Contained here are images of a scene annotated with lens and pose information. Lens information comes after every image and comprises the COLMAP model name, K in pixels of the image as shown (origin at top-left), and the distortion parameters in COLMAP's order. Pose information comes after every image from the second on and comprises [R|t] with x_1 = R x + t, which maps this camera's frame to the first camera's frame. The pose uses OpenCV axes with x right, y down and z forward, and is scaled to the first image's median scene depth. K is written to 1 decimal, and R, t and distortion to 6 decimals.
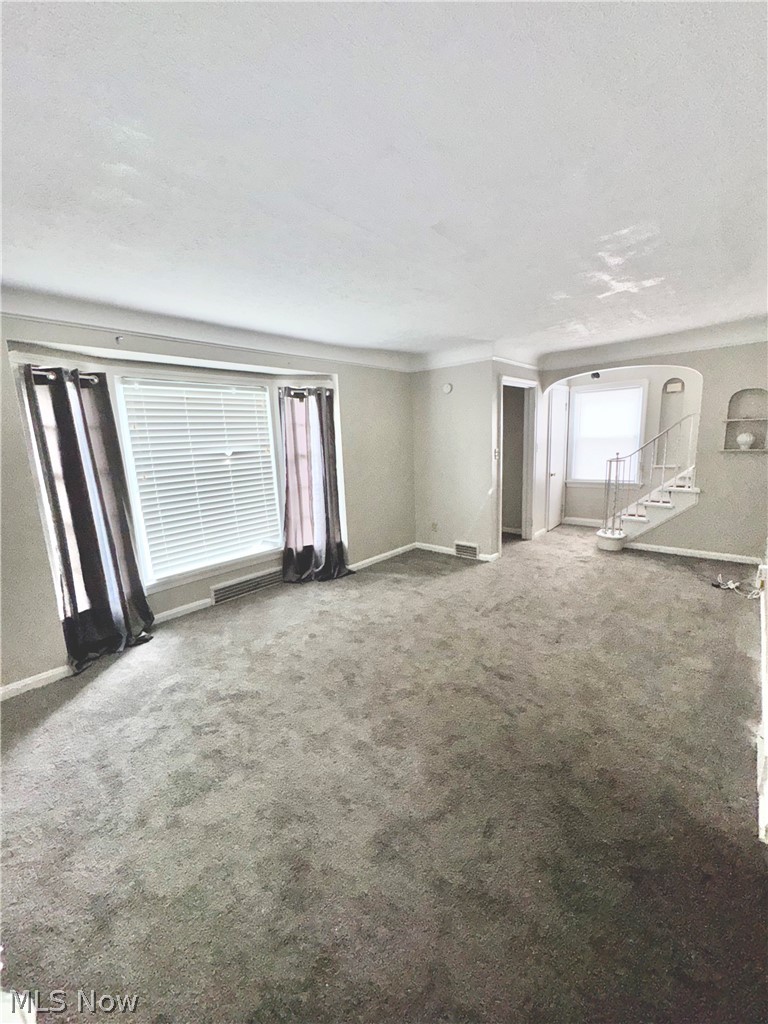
lens RADIAL K [[408.1, 0, 387.6], [0, 408.1, 516.2], [0, 0, 1]] dist [-0.001593, -0.000135]
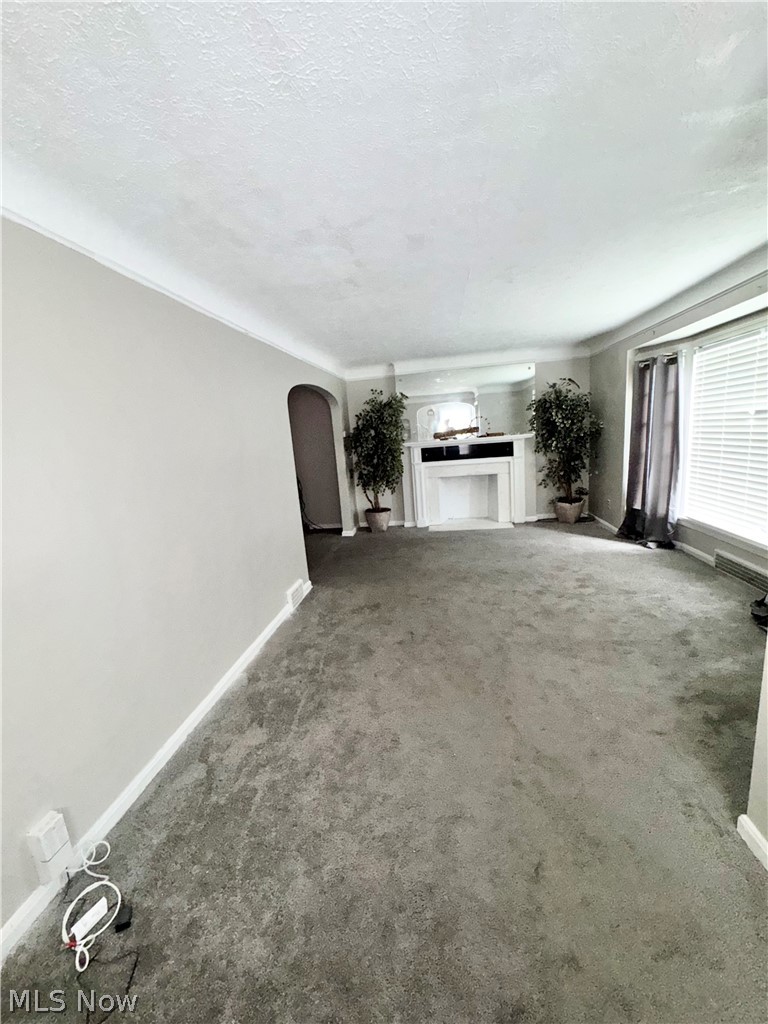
lens RADIAL K [[408.1, 0, 383.1], [0, 408.1, 515.2], [0, 0, 1]] dist [-0.001593, -0.000135]
pose [[-0.830614, 0.205041, -0.517724, 0.786297], [0.000526, 0.930028, 0.367488, -0.285460], [0.556848, 0.304969, -0.772602, 1.387755]]
